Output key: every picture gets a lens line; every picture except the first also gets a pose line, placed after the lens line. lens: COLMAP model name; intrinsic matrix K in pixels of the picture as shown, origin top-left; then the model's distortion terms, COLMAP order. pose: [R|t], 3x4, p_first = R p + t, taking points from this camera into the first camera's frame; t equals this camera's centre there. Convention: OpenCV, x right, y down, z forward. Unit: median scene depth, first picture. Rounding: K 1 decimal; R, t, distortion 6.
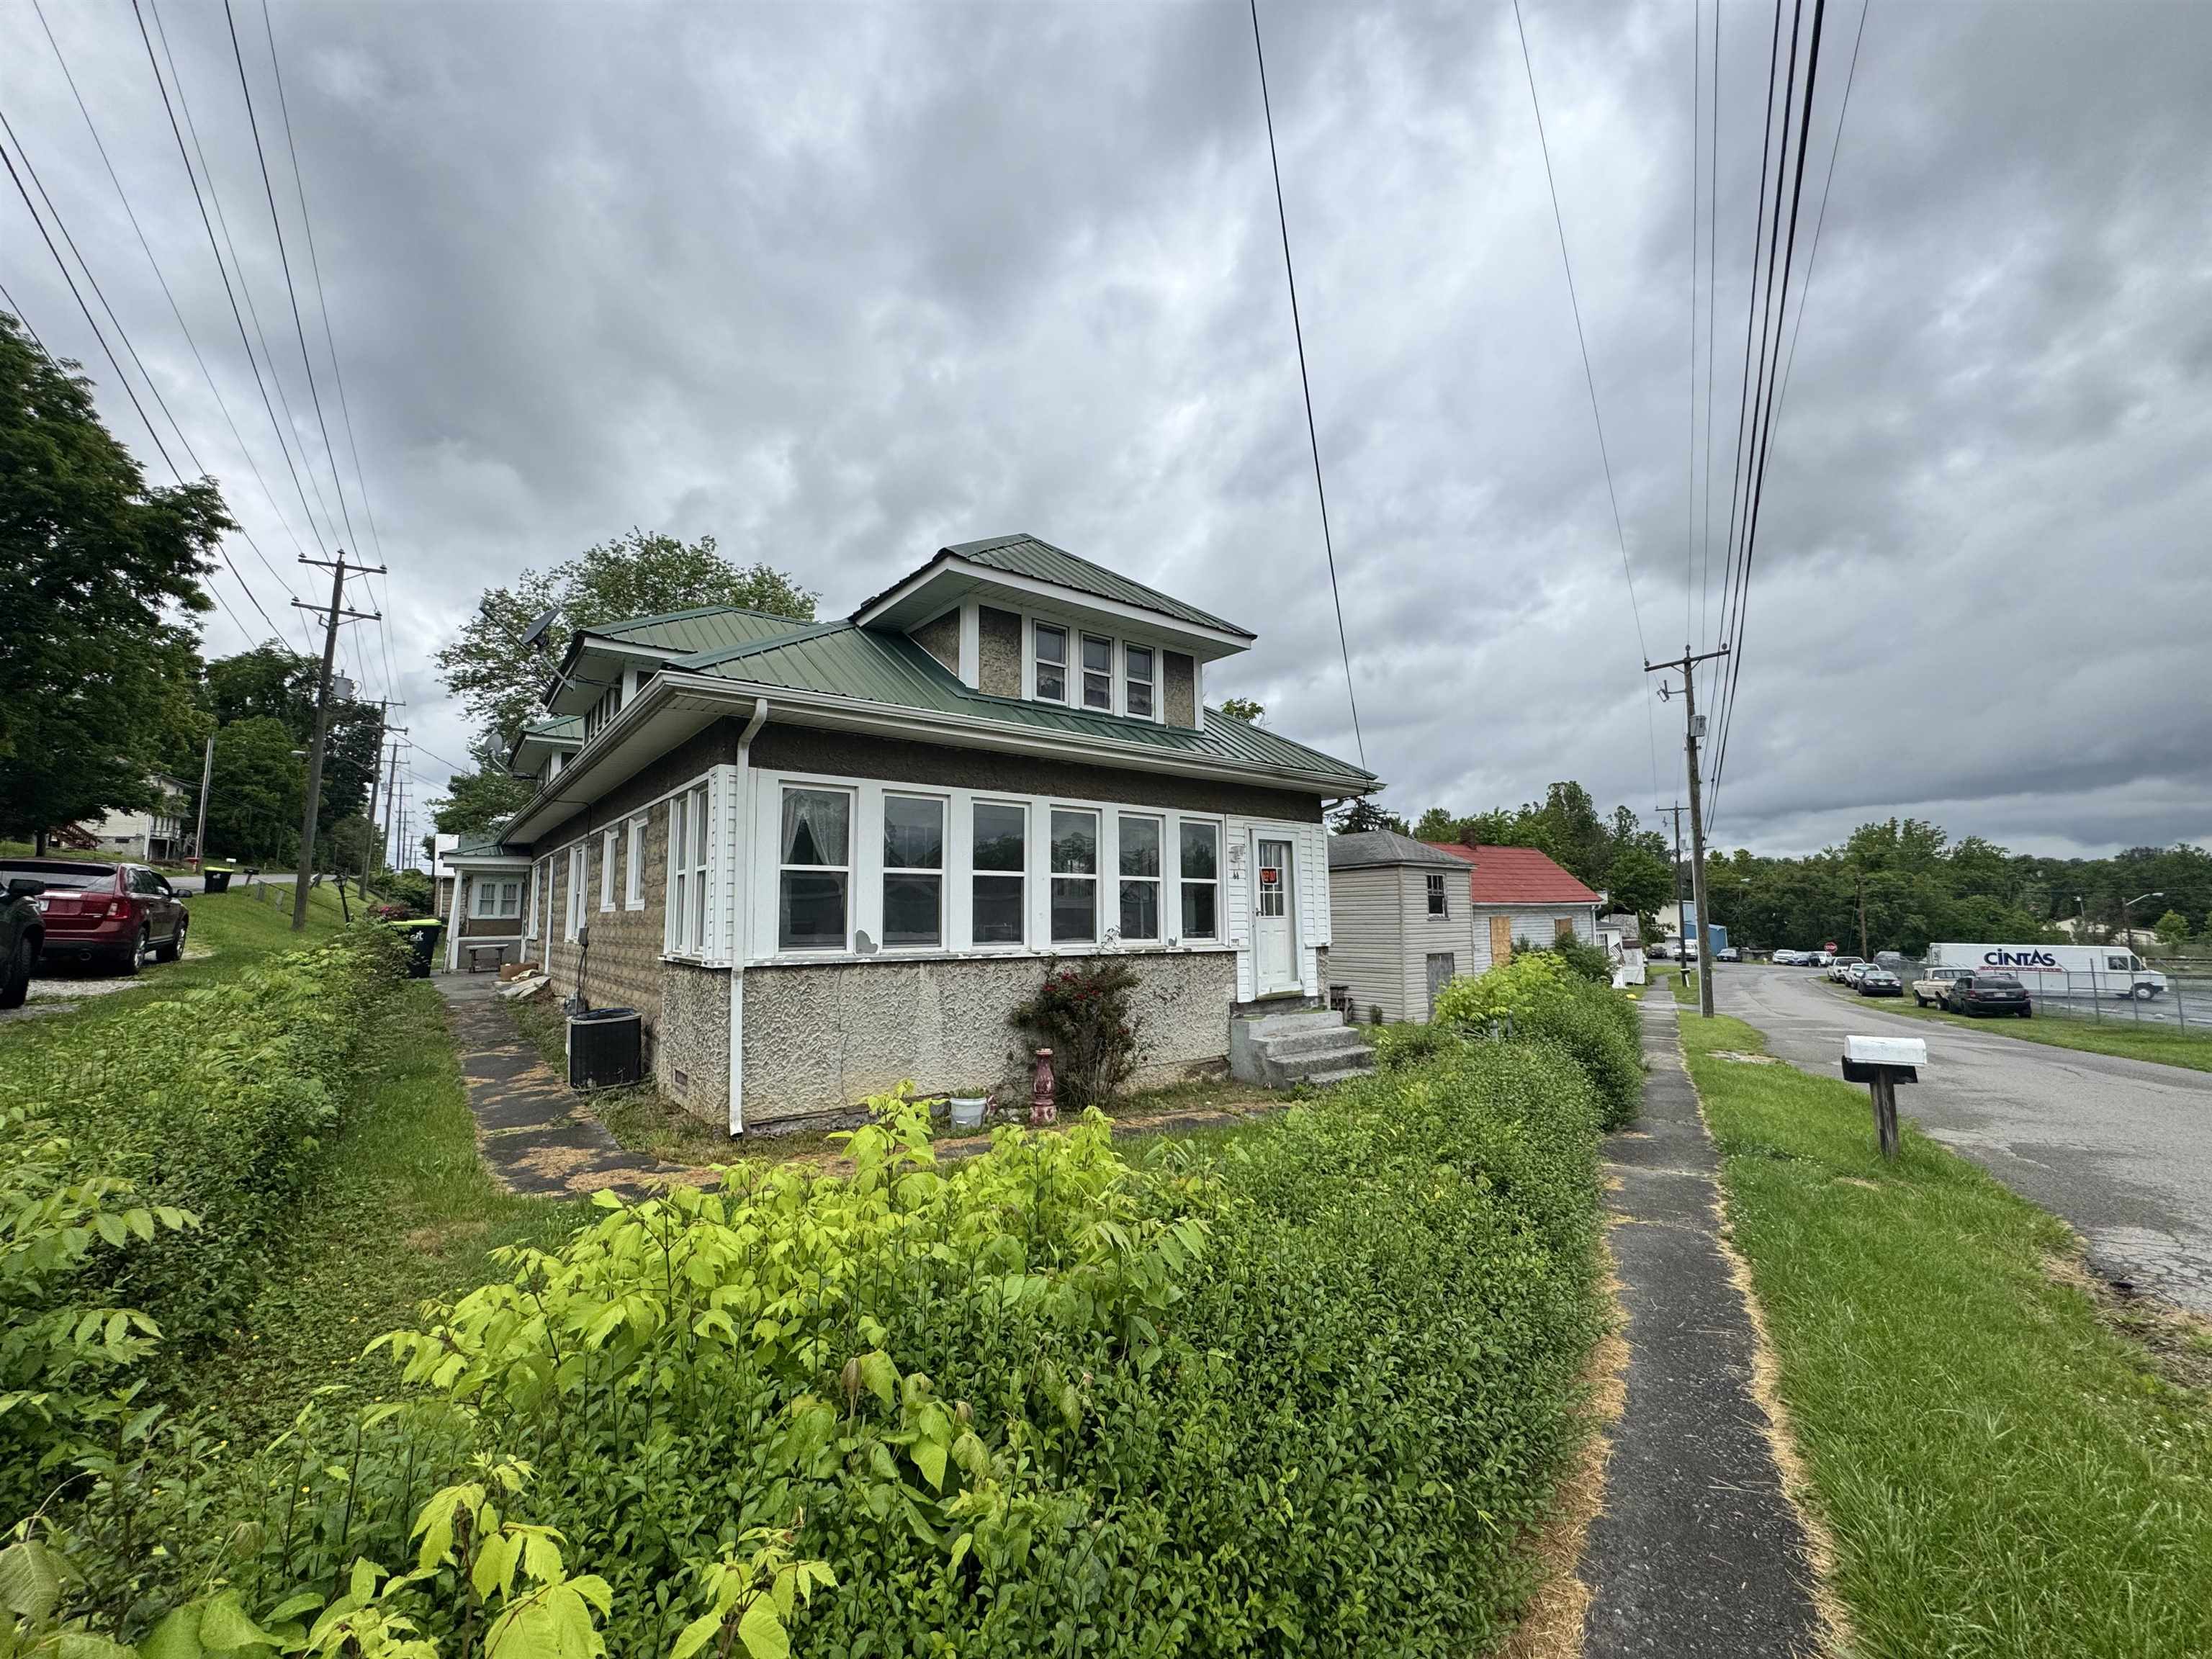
lens RADIAL K [[886.5, 0, 1106.0], [0, 886.5, 829.5], [0, 0, 1]] dist [-0.002639, -0.000182]
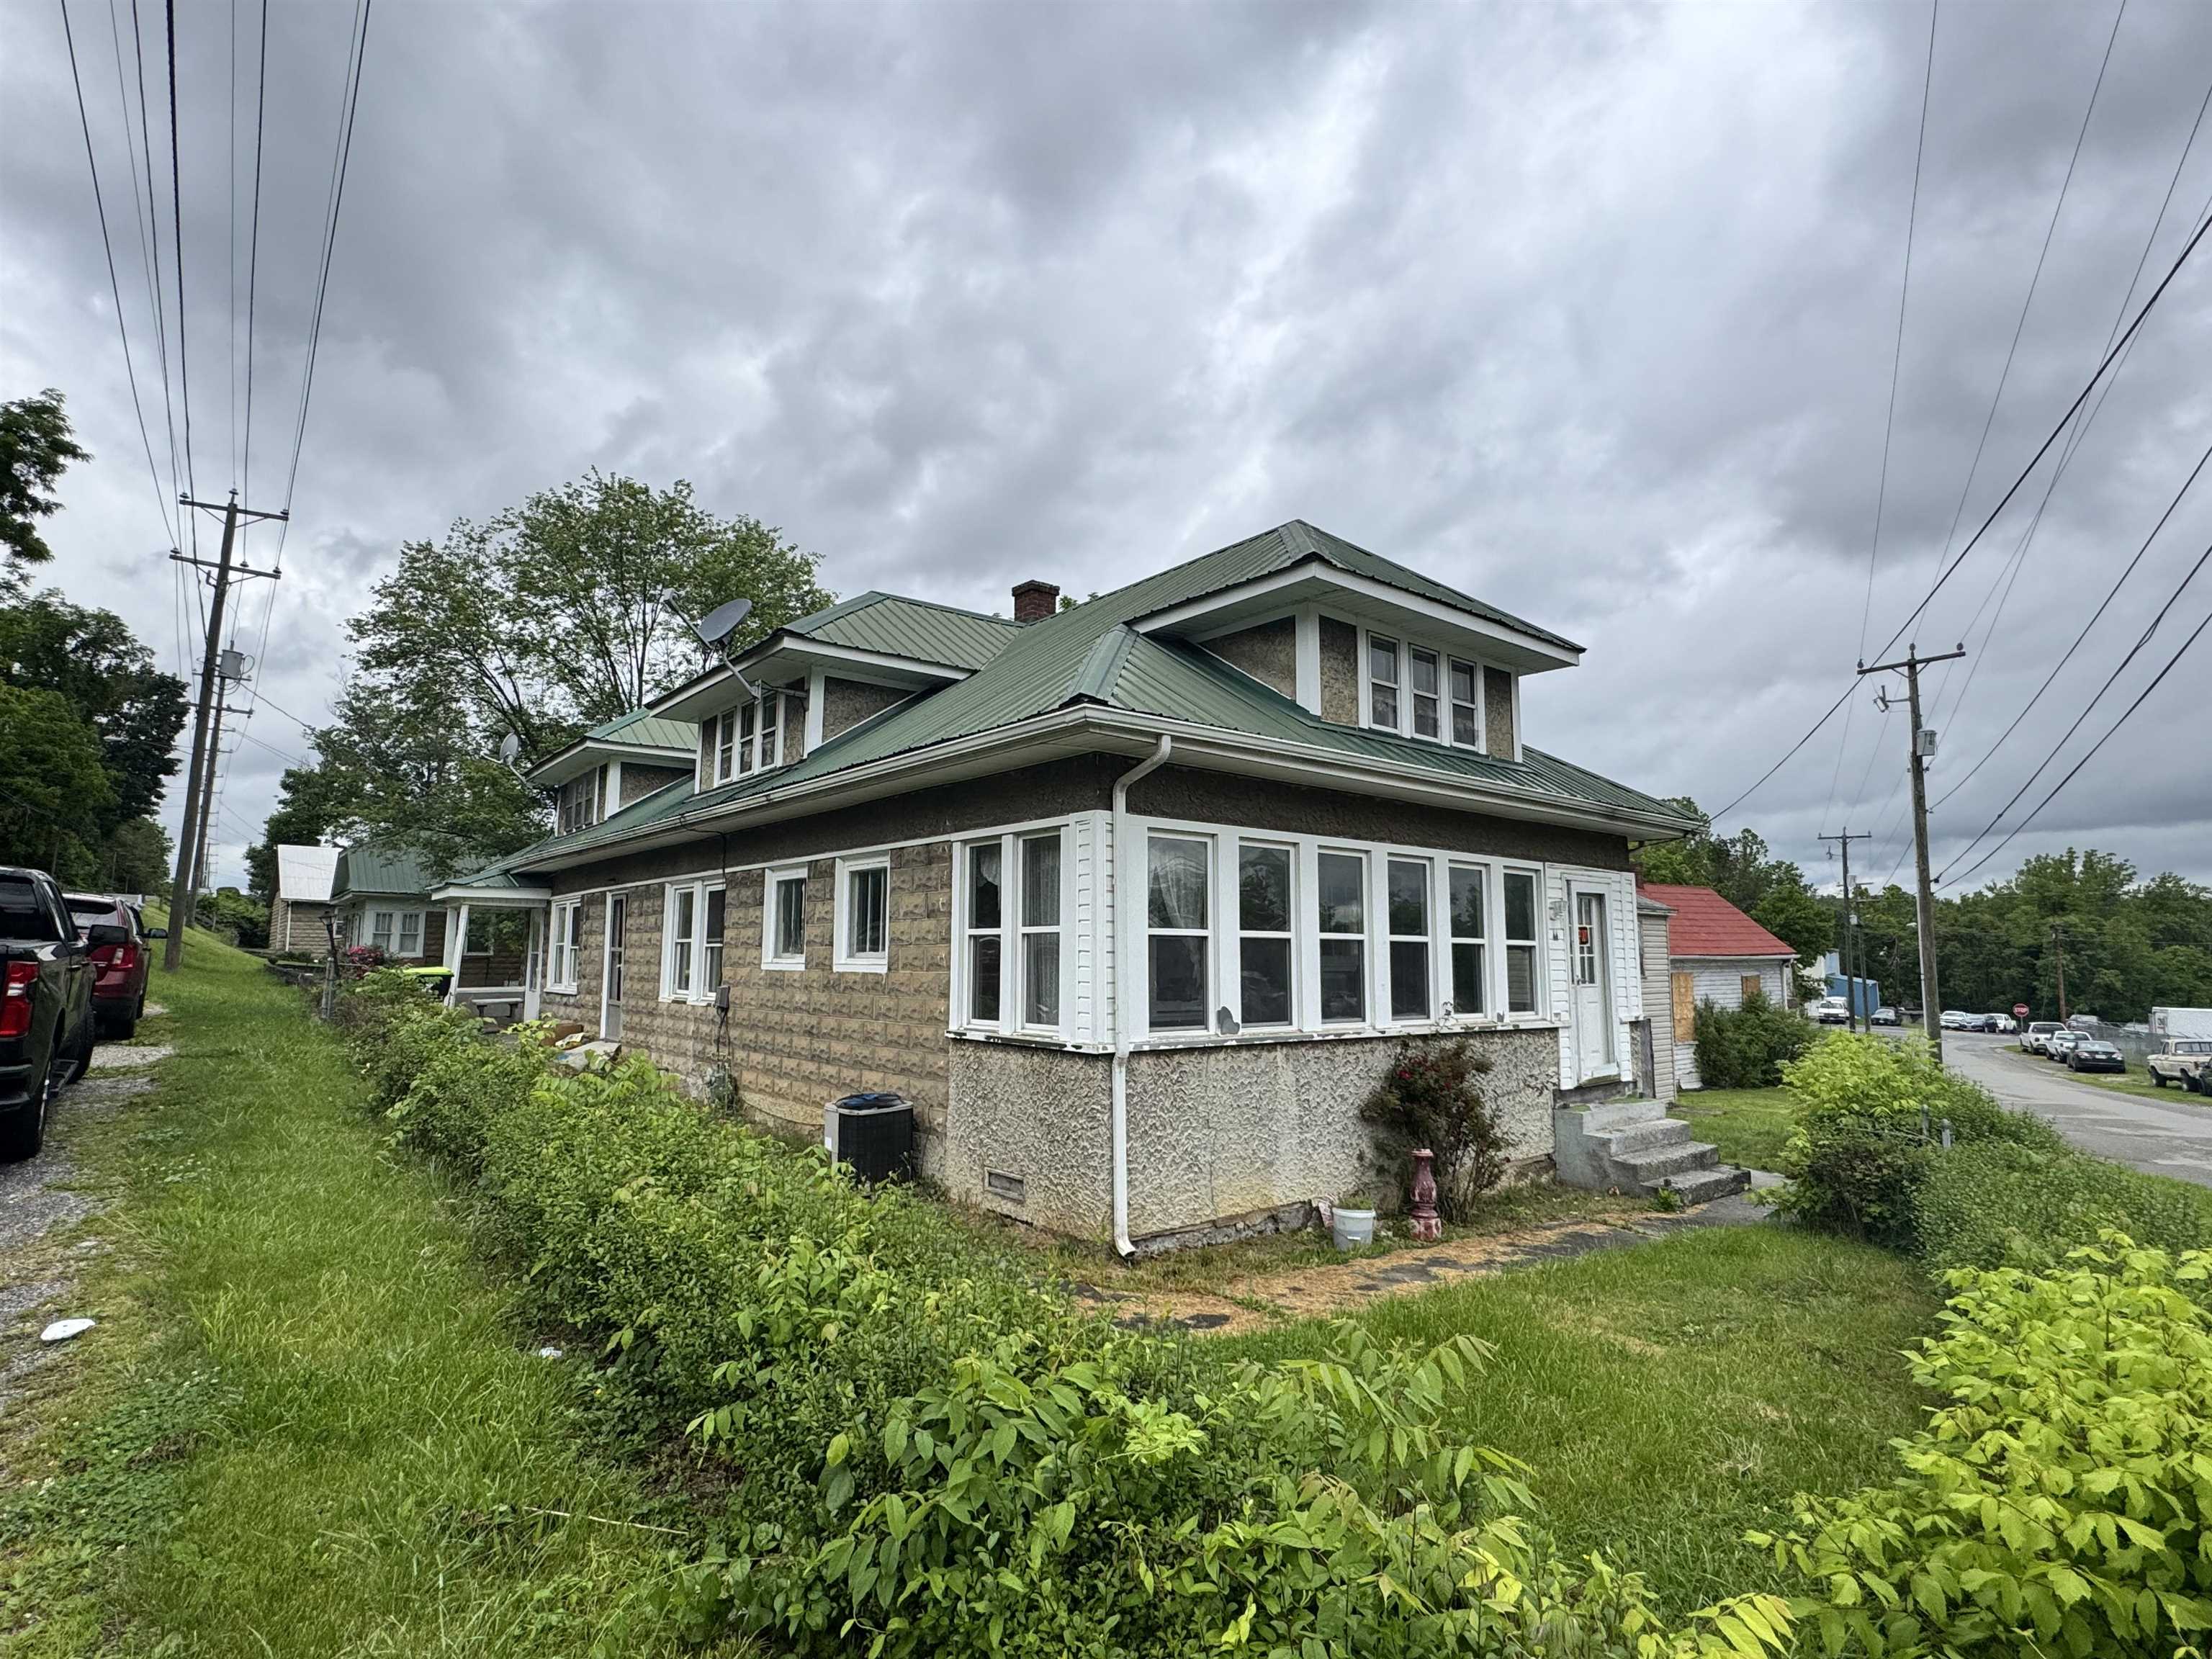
lens RADIAL K [[1120.2, 0, 1109.3], [0, 1120.2, 832.9], [0, 0, 1]] dist [-0.000891, 0.000572]
pose [[0.999574, 0.015156, 0.024936, -0.250736], [-0.014853, 0.999814, -0.012290, -0.021654], [-0.025117, 0.011915, 0.999614, -0.034776]]
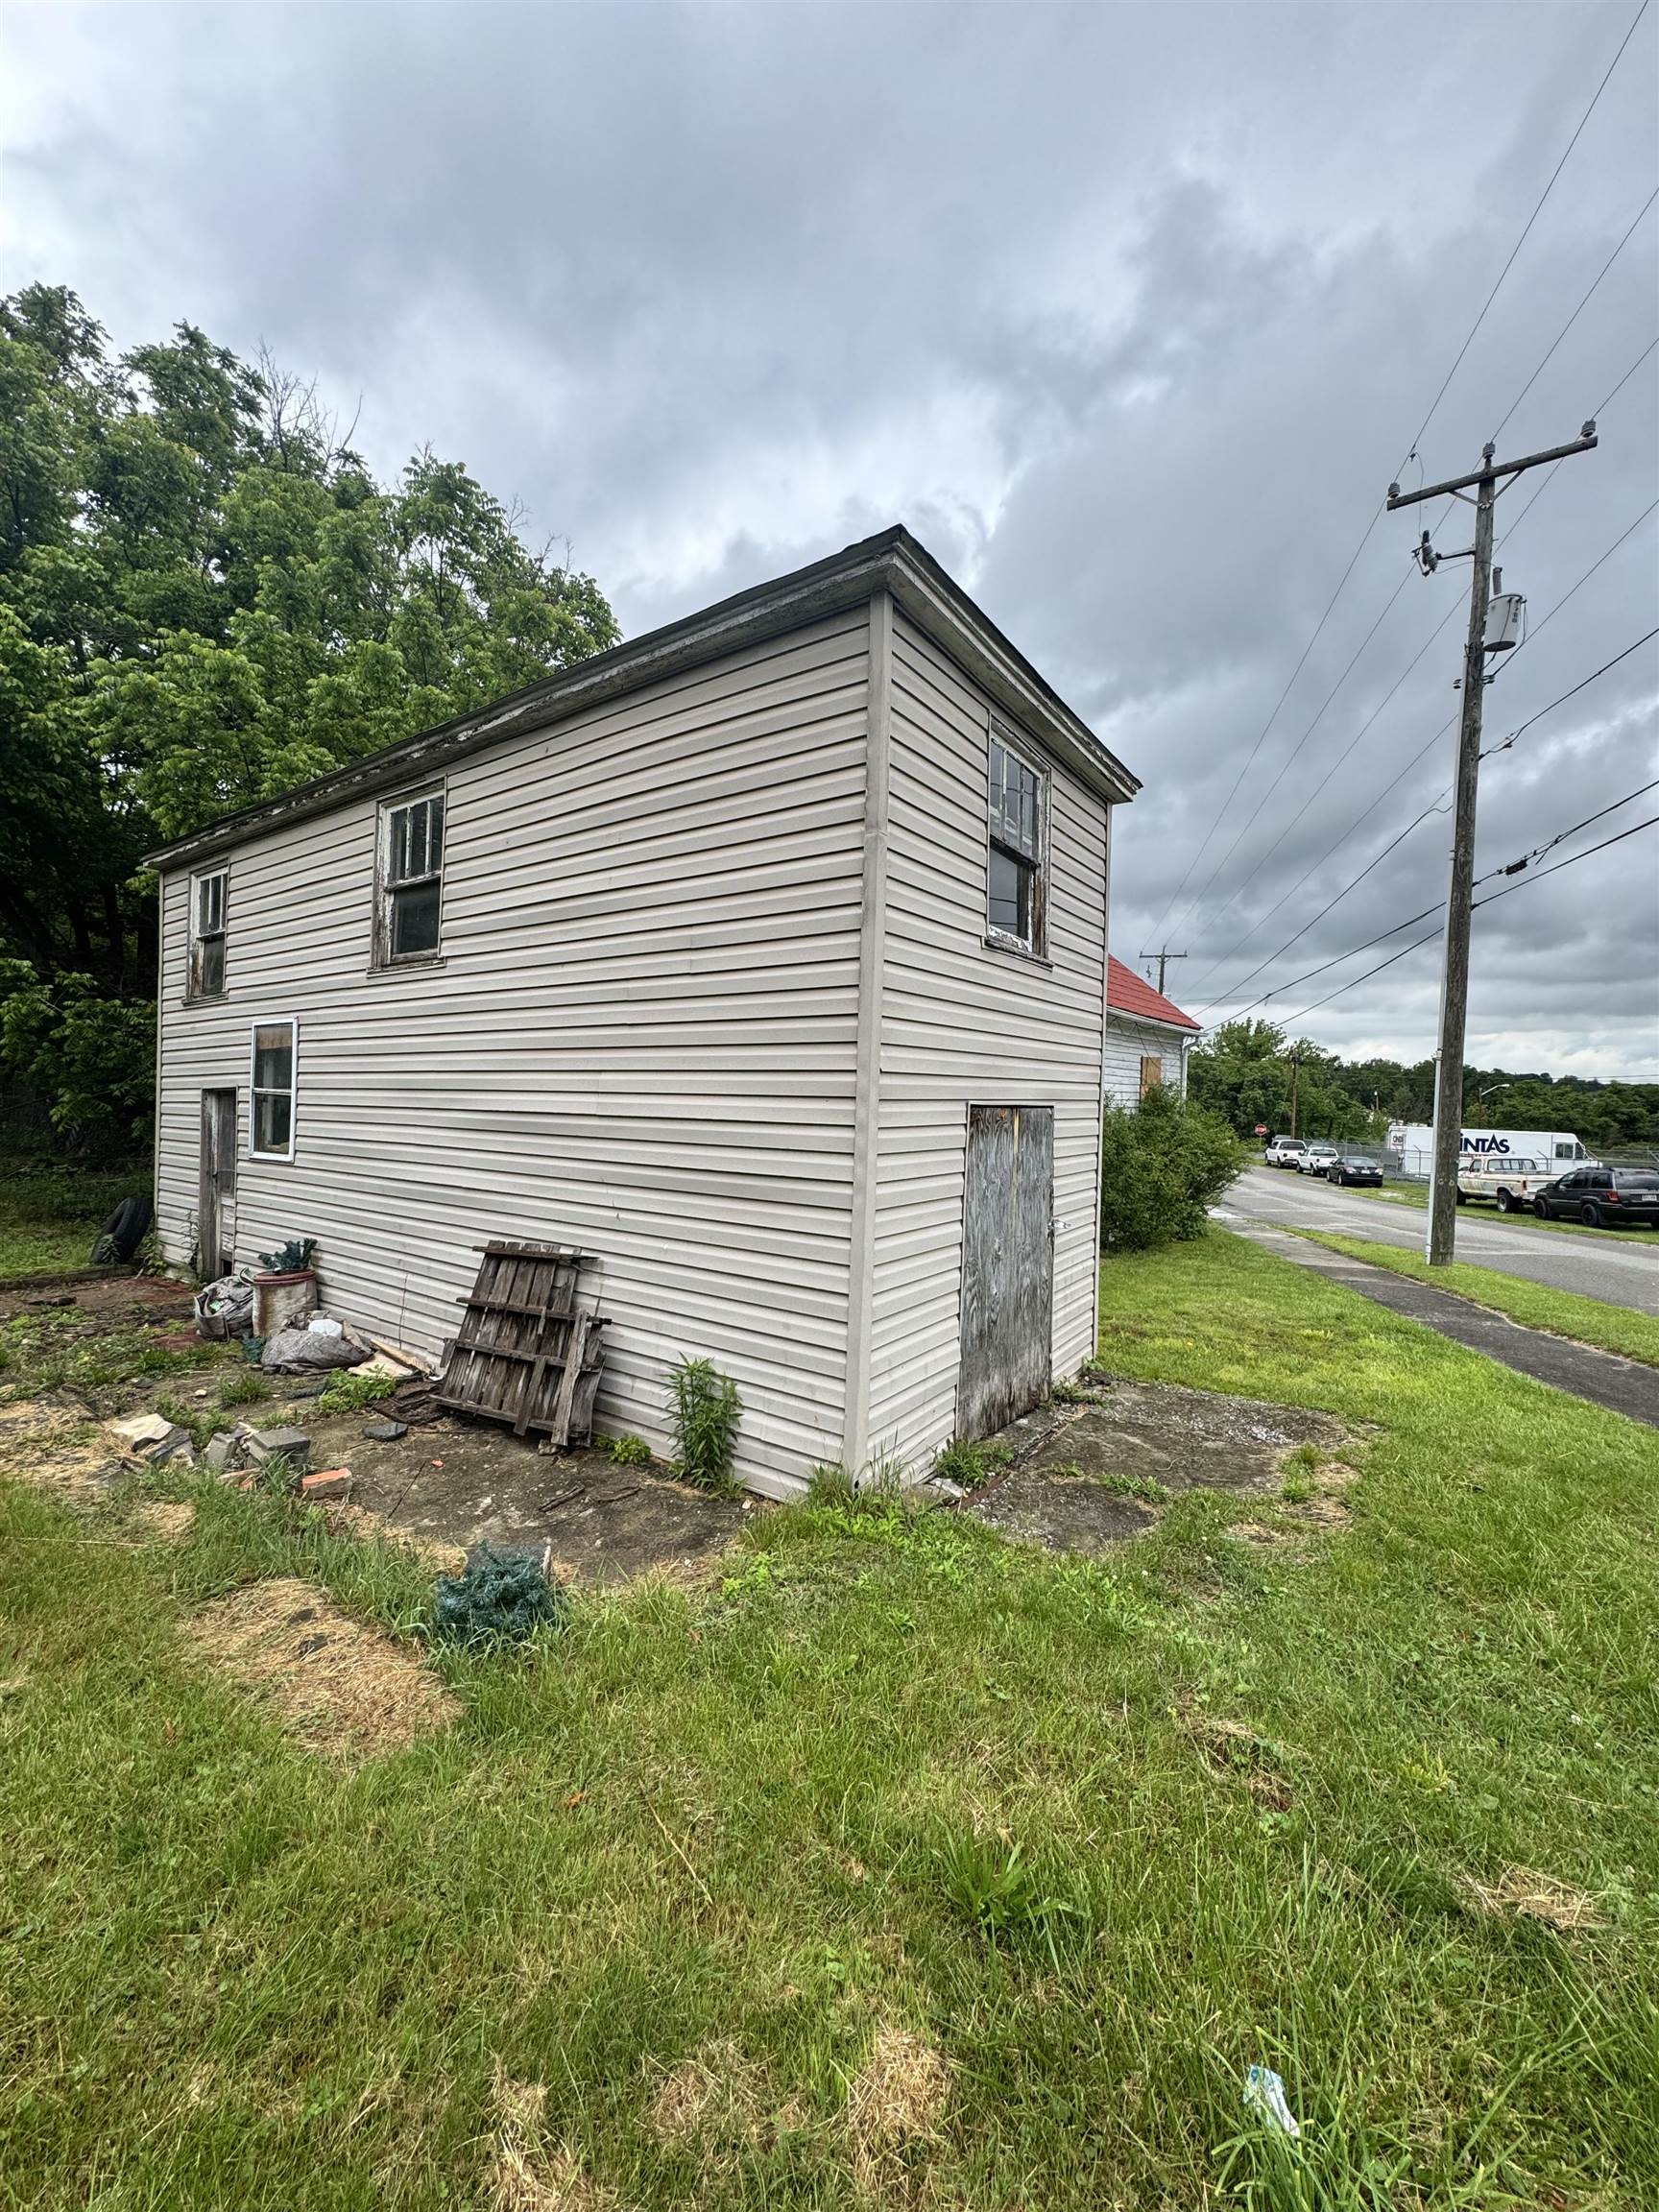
lens RADIAL K [[886.5, 0, 829.5], [0, 886.5, 1106.0], [0, 0, 1]] dist [-0.002639, -0.000182]
pose [[0.948058, 0.024237, 0.317171, 0.483896], [-0.059834, 0.992883, 0.102977, 0.222385], [-0.312418, -0.116606, 0.942761, 1.489221]]
